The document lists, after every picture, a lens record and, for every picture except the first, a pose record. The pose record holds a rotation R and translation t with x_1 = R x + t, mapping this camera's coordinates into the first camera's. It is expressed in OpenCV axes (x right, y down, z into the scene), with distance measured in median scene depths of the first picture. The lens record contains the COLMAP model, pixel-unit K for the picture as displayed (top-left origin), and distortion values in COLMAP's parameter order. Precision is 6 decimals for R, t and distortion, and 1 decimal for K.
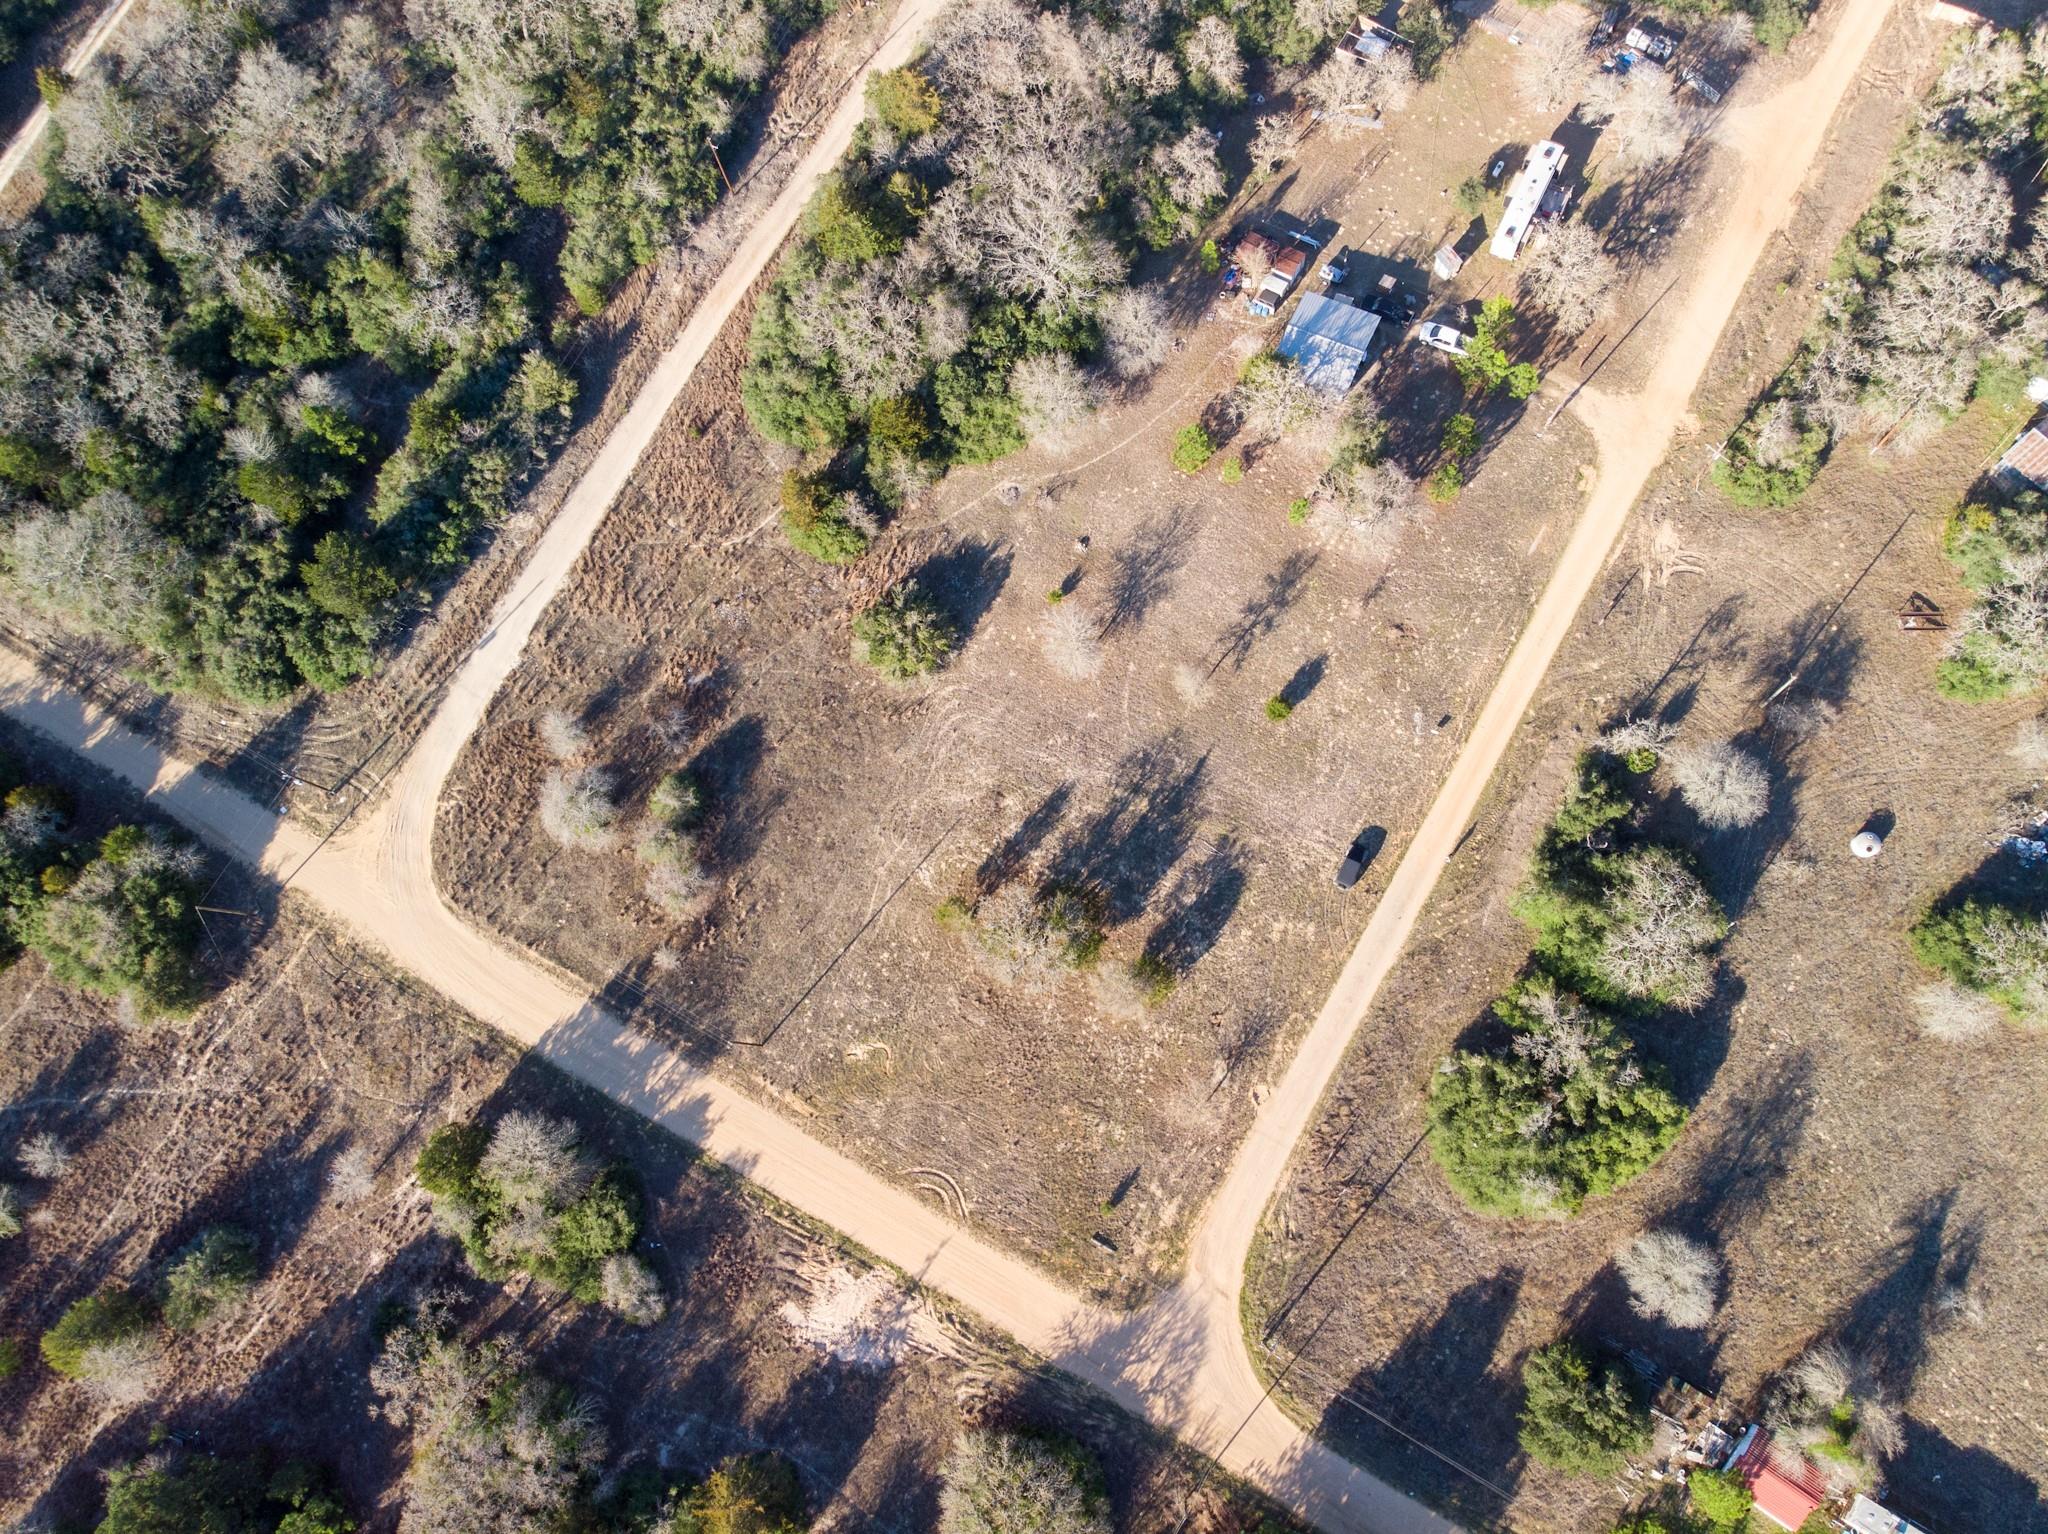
lens RADIAL K [[1500.9, 0, 1025.4], [0, 1500.9, 768.5], [0, 0, 1]] dist [-0.000656, 0.013683]
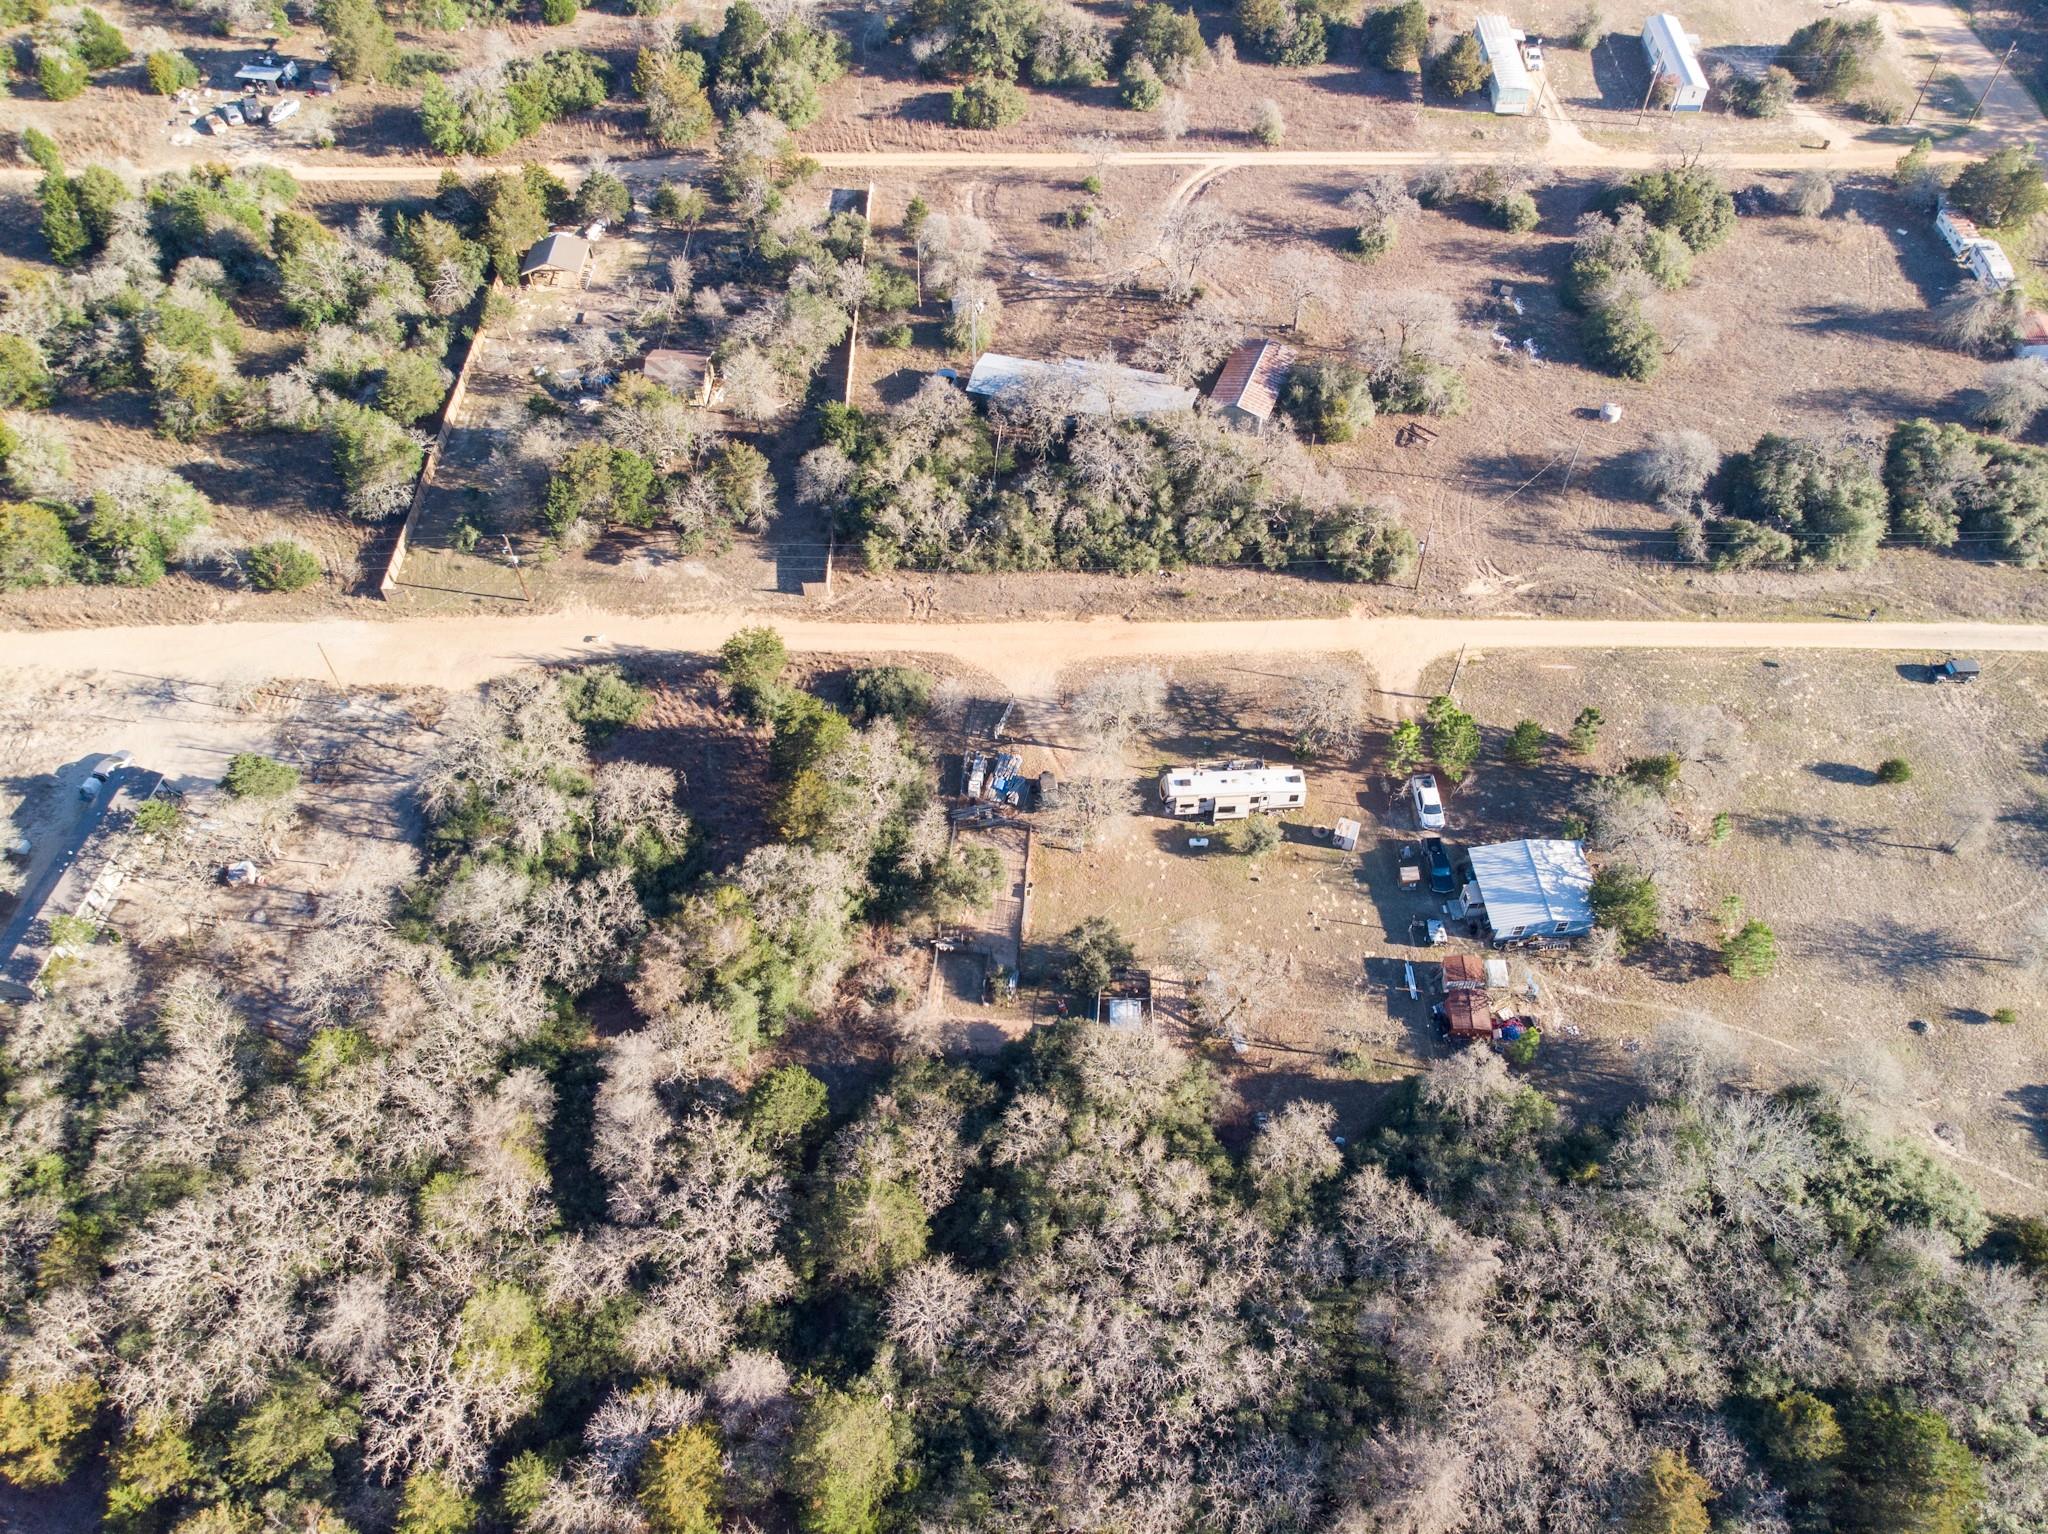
lens RADIAL K [[1507.2, 0, 1026.7], [0, 1507.2, 757.5], [0, 0, 1]] dist [0.009775, 0.003456]
pose [[-0.490634, -0.608502, 0.623702, -0.142860], [0.854523, -0.195949, 0.481035, -0.913878], [-0.170497, 0.768979, 0.616118, 0.471753]]
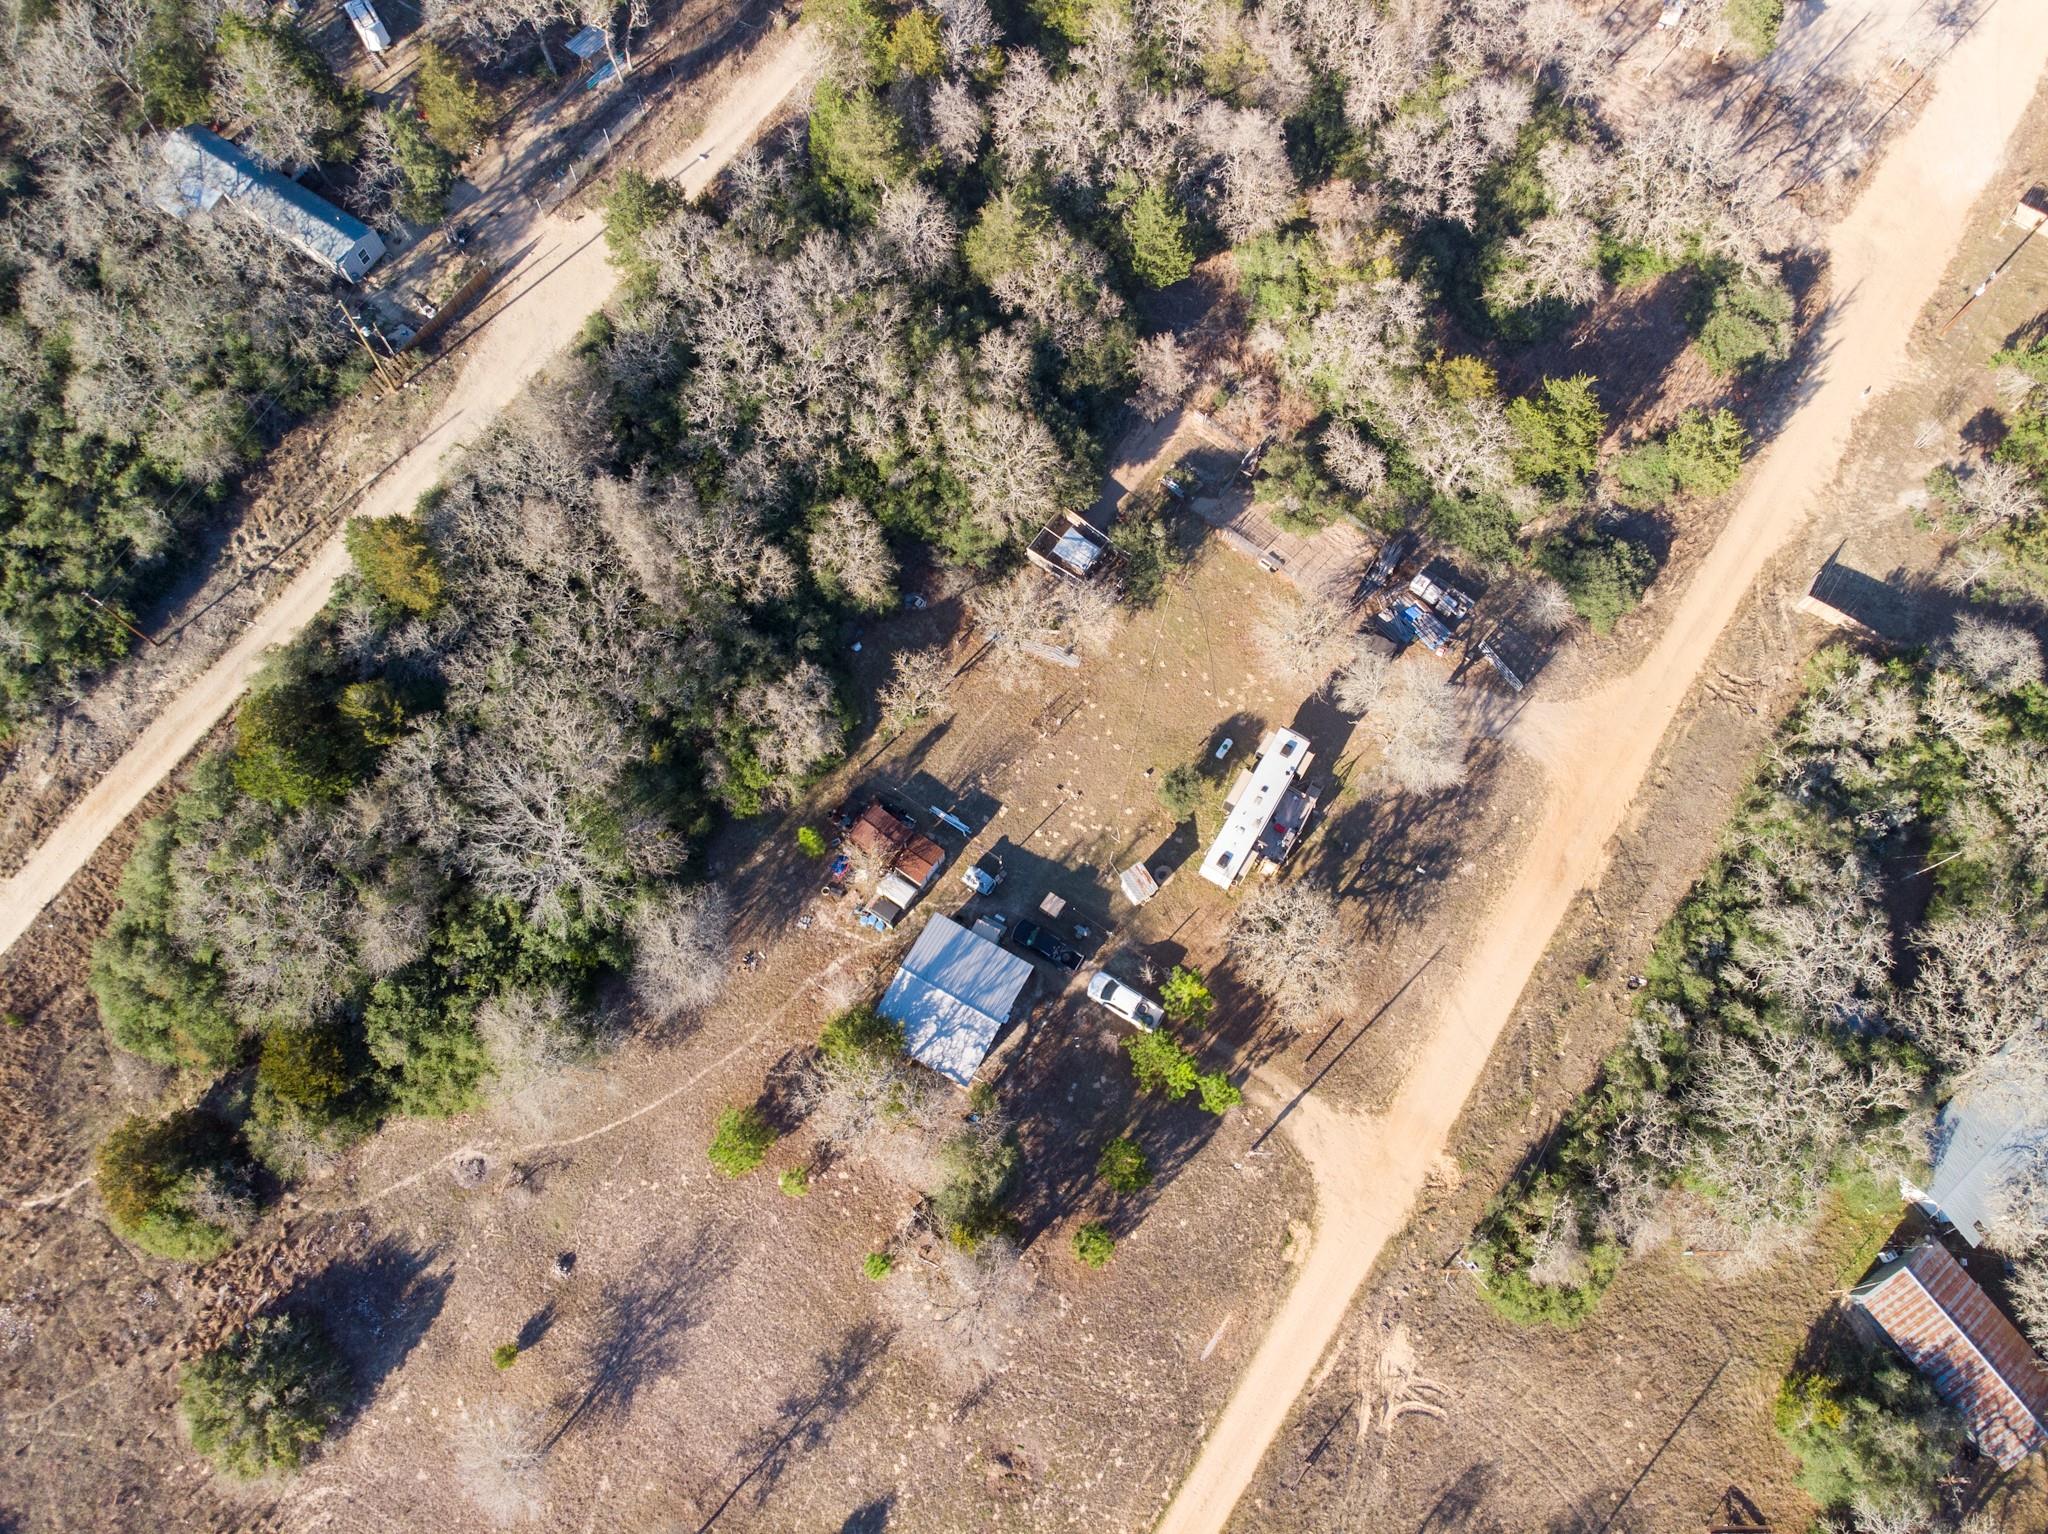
lens RADIAL K [[1502.1, 0, 1025.3], [0, 1502.1, 770.1], [0, 0, 1]] dist [0.005983, 0.007919]
pose [[0.991248, 0.098126, 0.088305, 0.161441], [-0.092675, 0.993647, -0.063854, -0.345589], [-0.094010, 0.055111, 0.994045, 0.296681]]
